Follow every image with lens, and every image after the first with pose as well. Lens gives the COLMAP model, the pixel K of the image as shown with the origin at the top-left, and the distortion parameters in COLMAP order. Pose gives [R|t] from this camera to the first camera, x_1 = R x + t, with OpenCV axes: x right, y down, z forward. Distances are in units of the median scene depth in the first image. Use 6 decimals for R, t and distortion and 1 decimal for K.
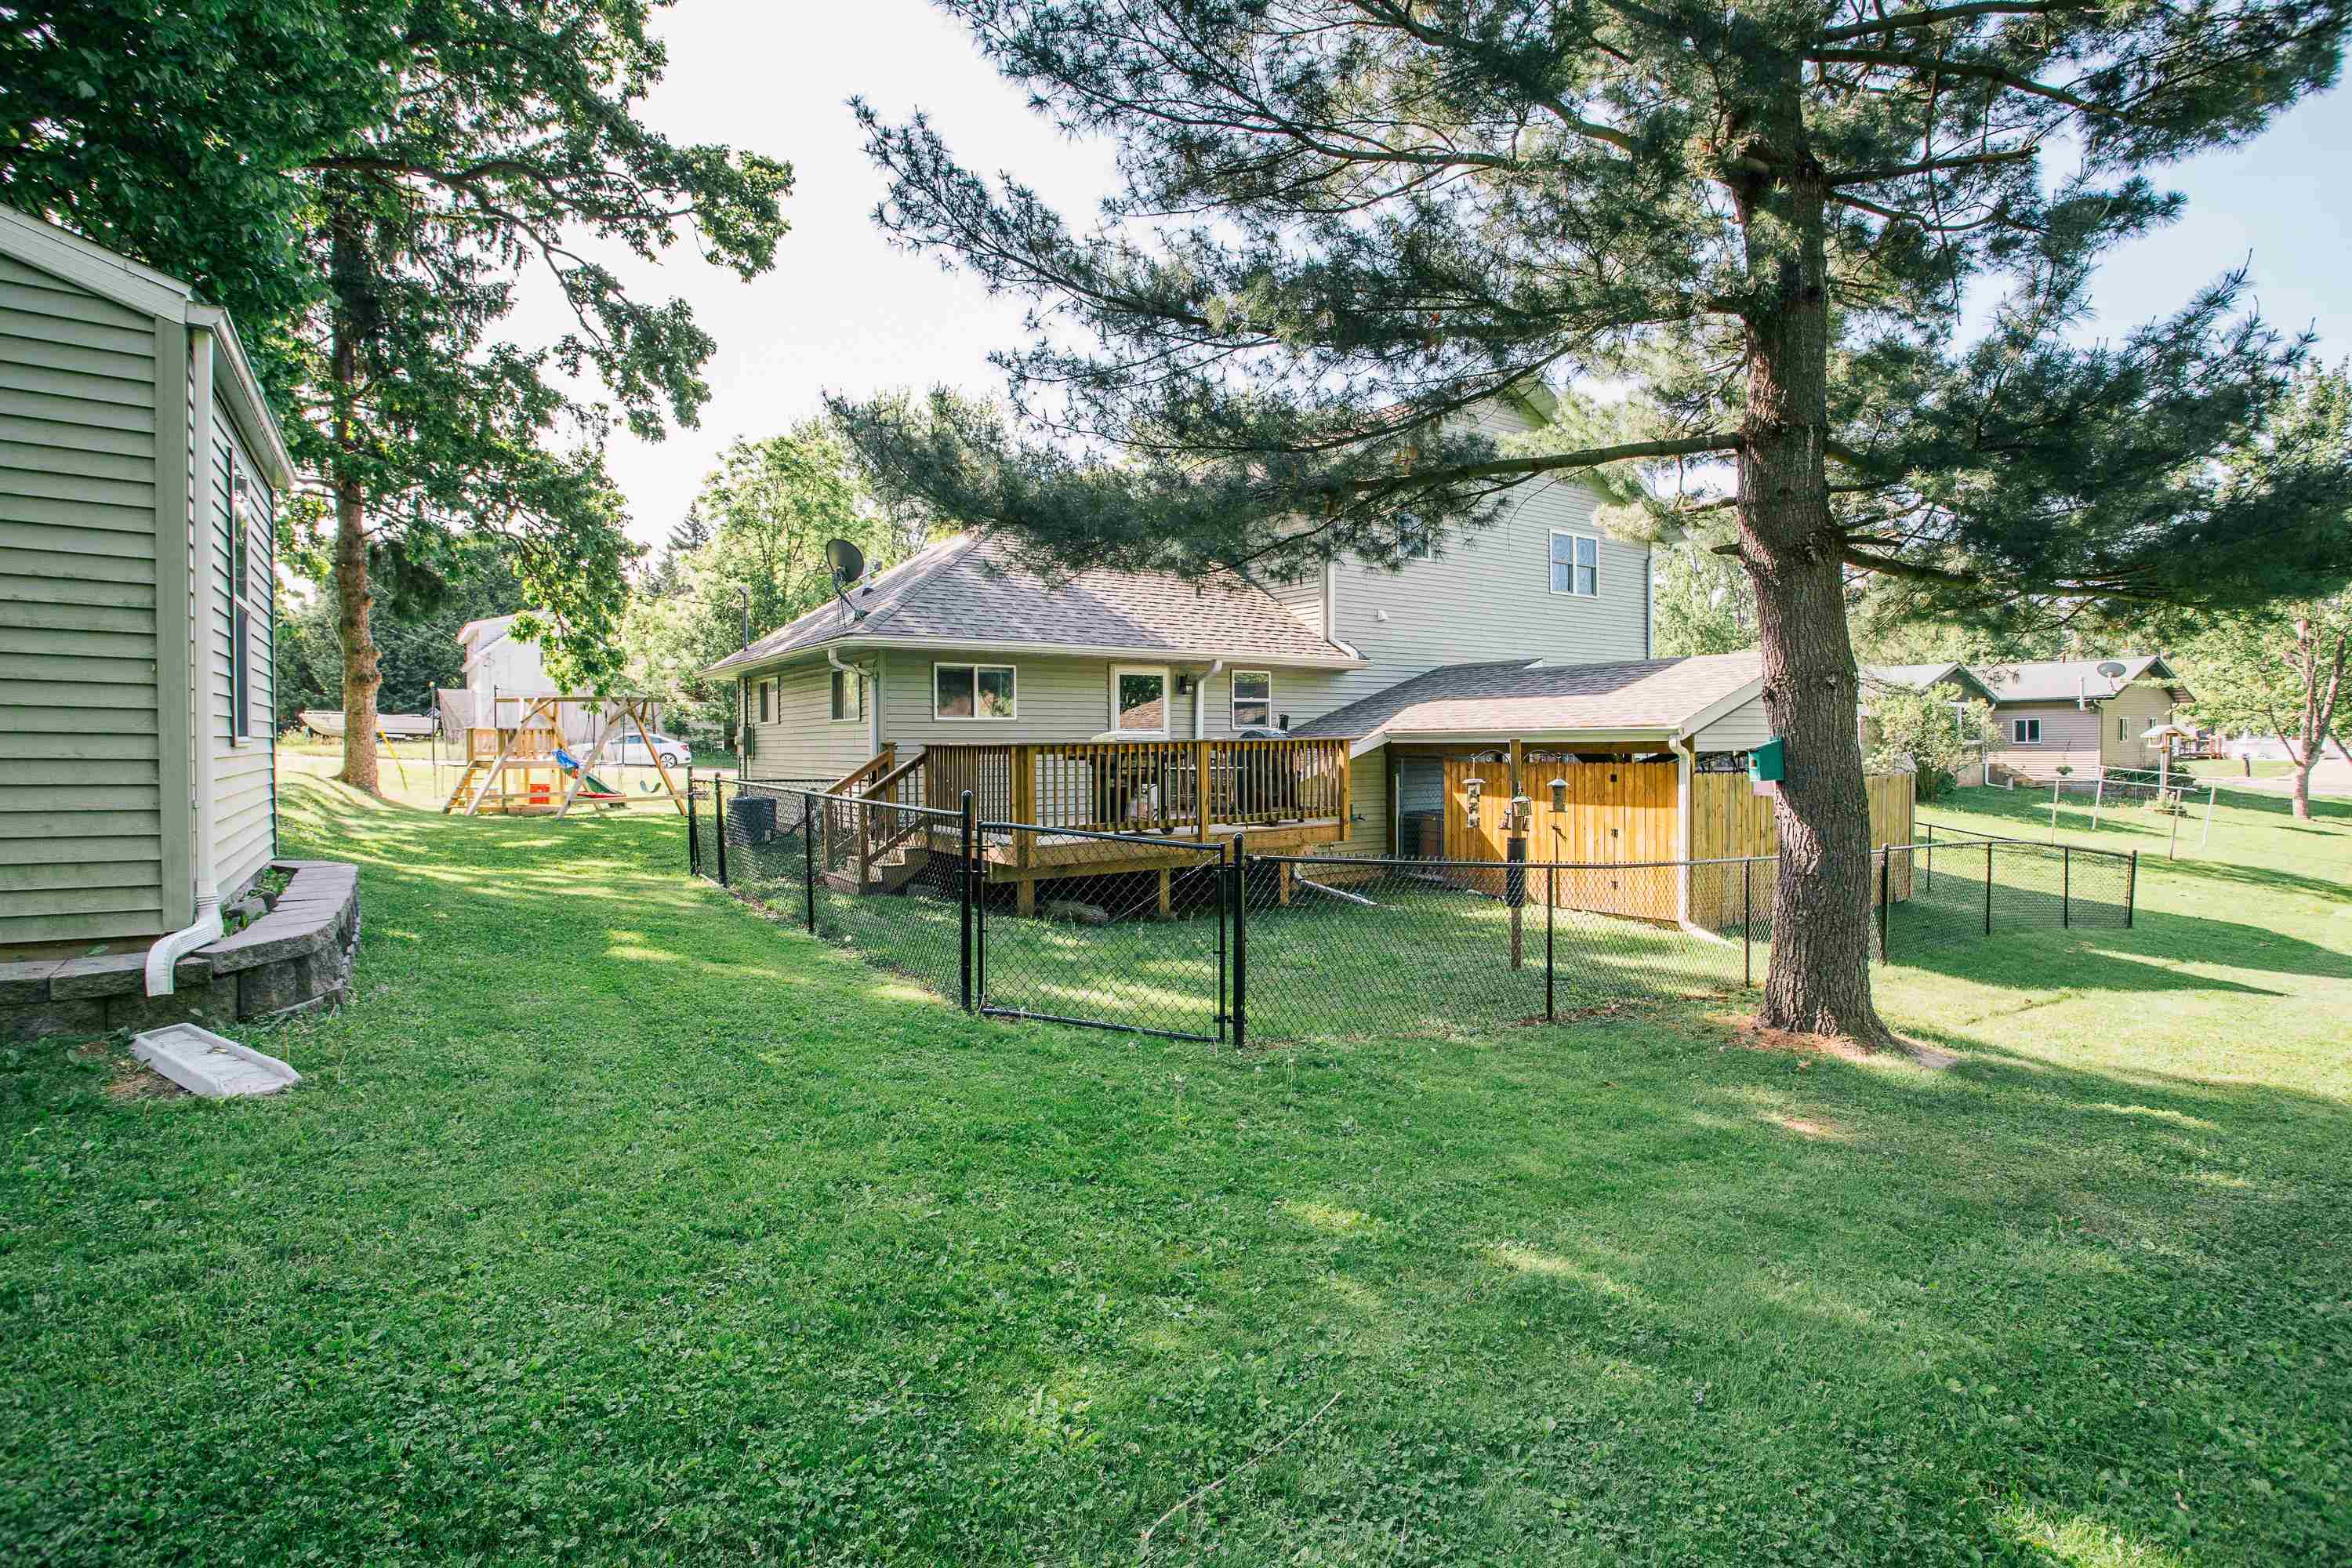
lens RADIAL K [[1136.2, 0, 1178.3], [0, 1136.2, 771.2], [0, 0, 1]] dist [-0.069706, 0.026141]
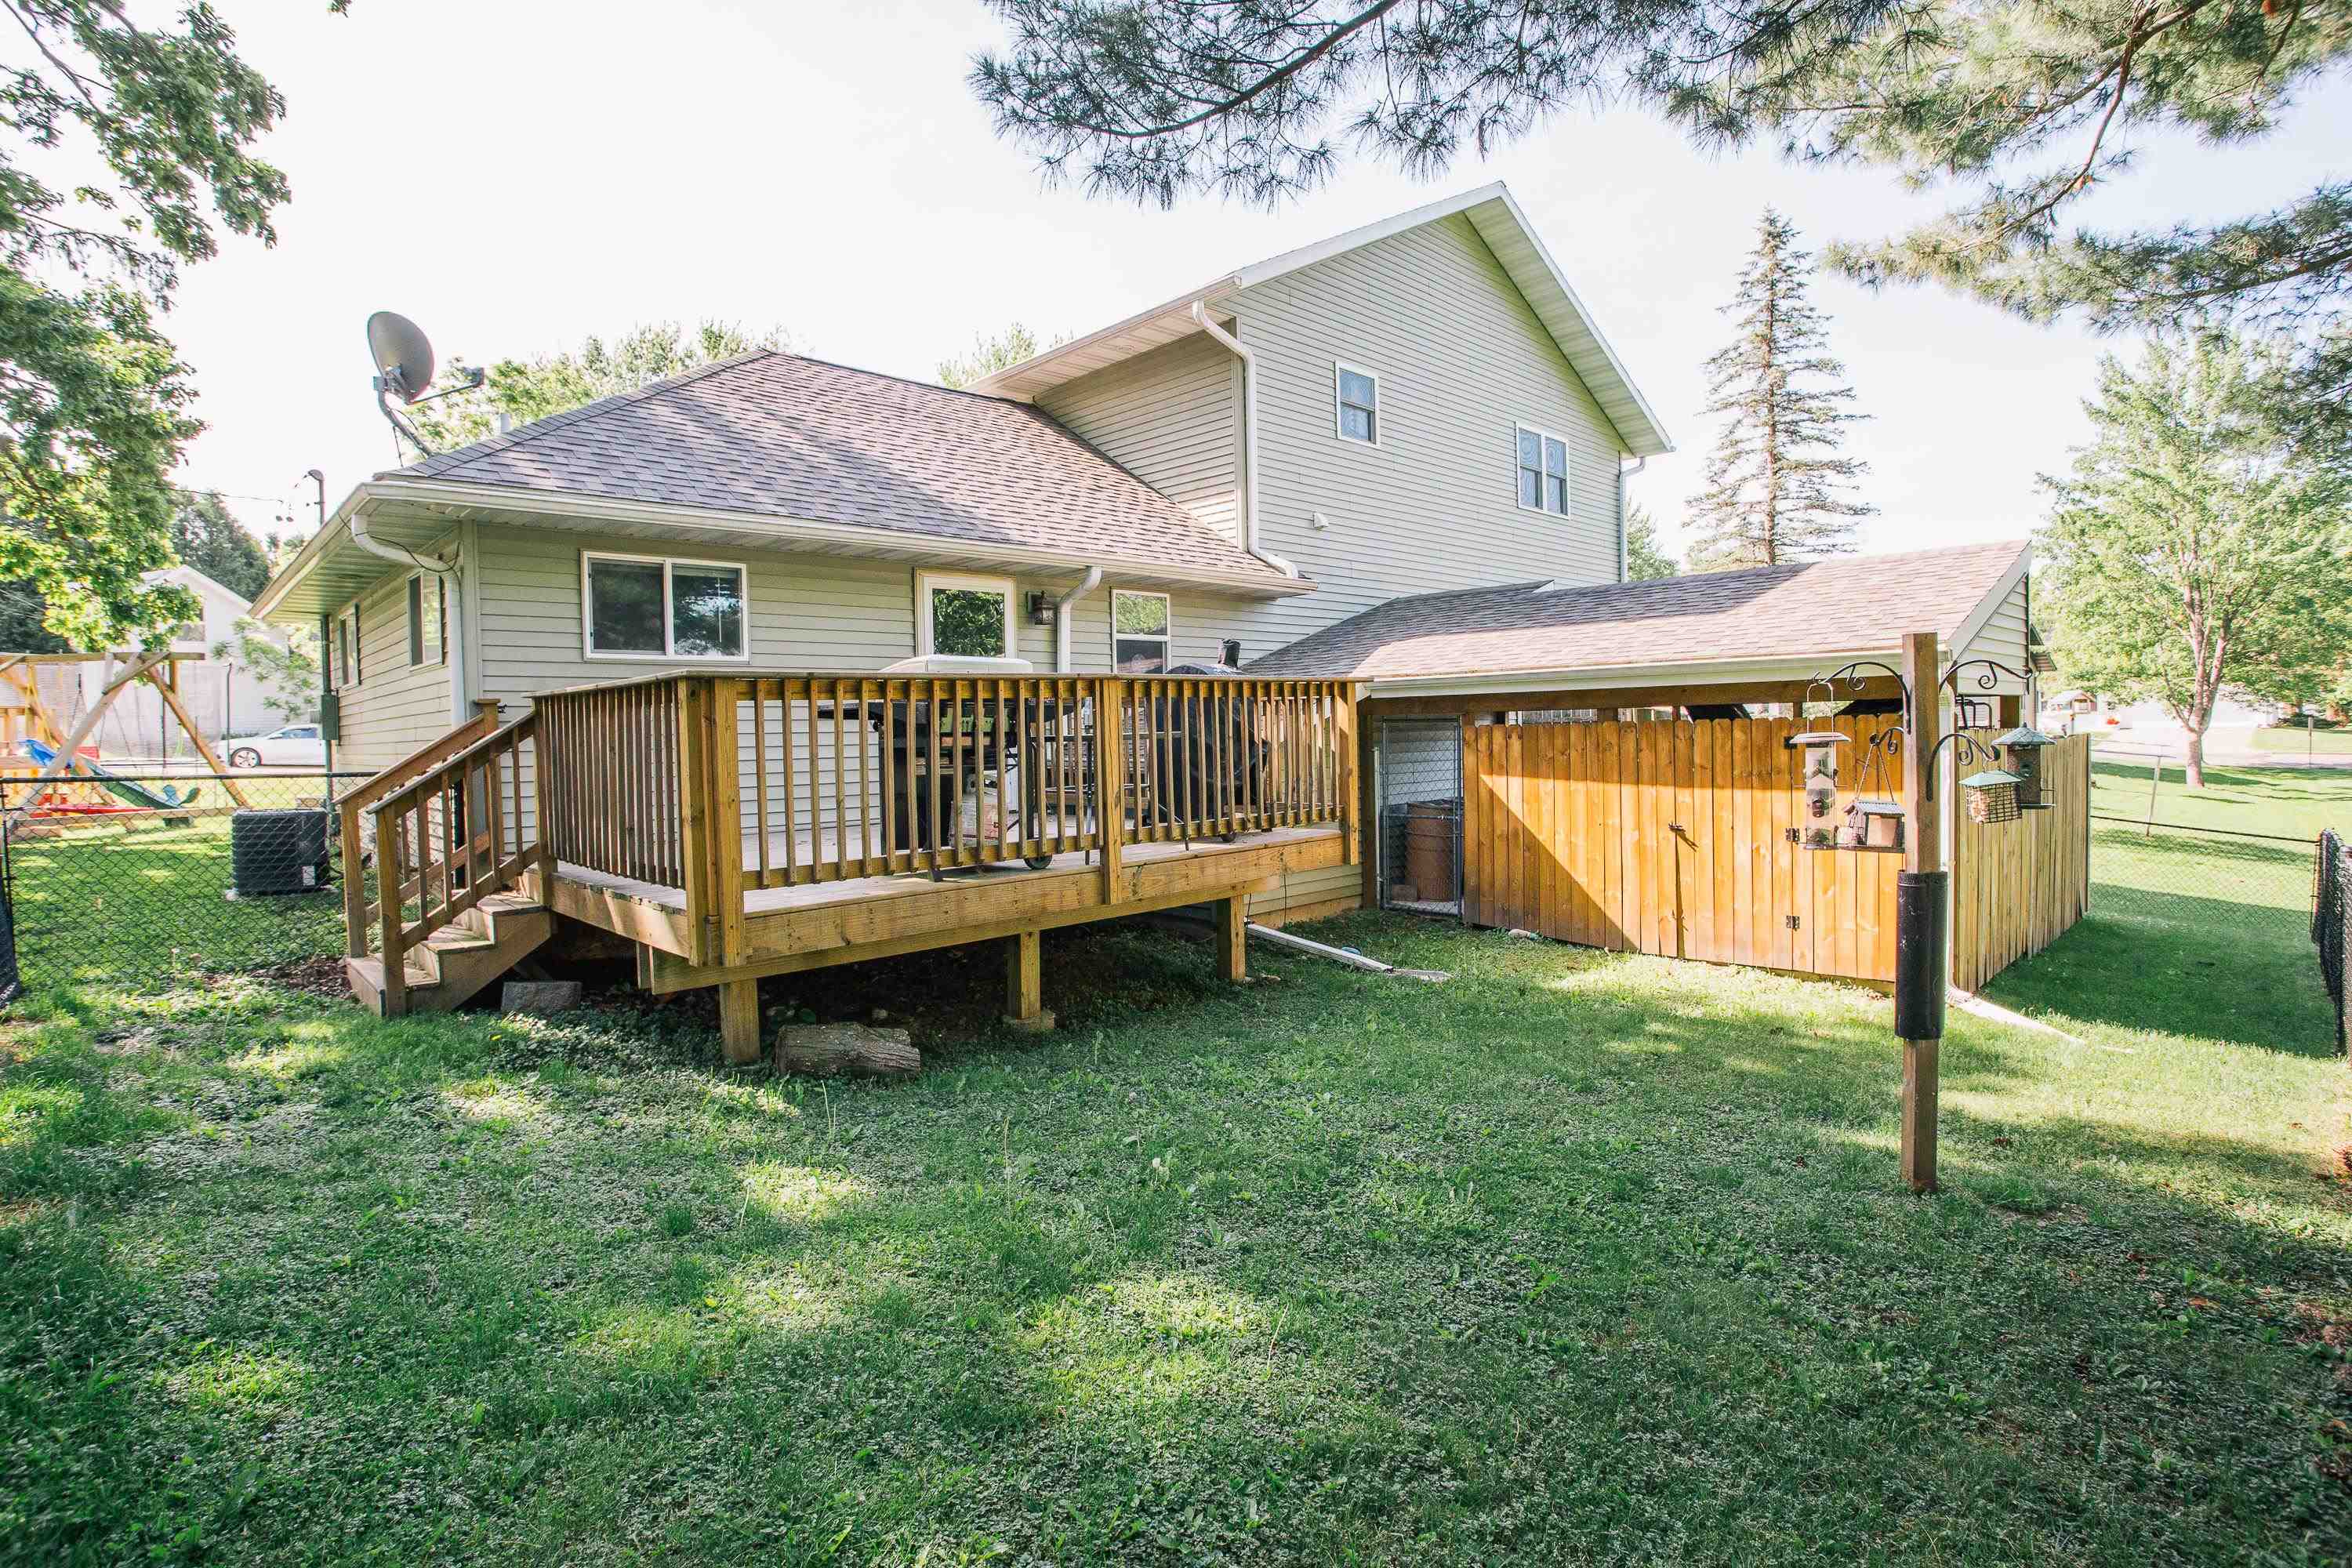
lens RADIAL K [[1136.2, 0, 1178.3], [0, 1136.2, 771.2], [0, 0, 1]] dist [-0.069706, 0.026141]
pose [[0.986804, -0.019985, 0.160679, -0.022029], [0.018660, 0.999778, 0.009753, 0.007999], [-0.160838, -0.006626, 0.986959, 0.400198]]
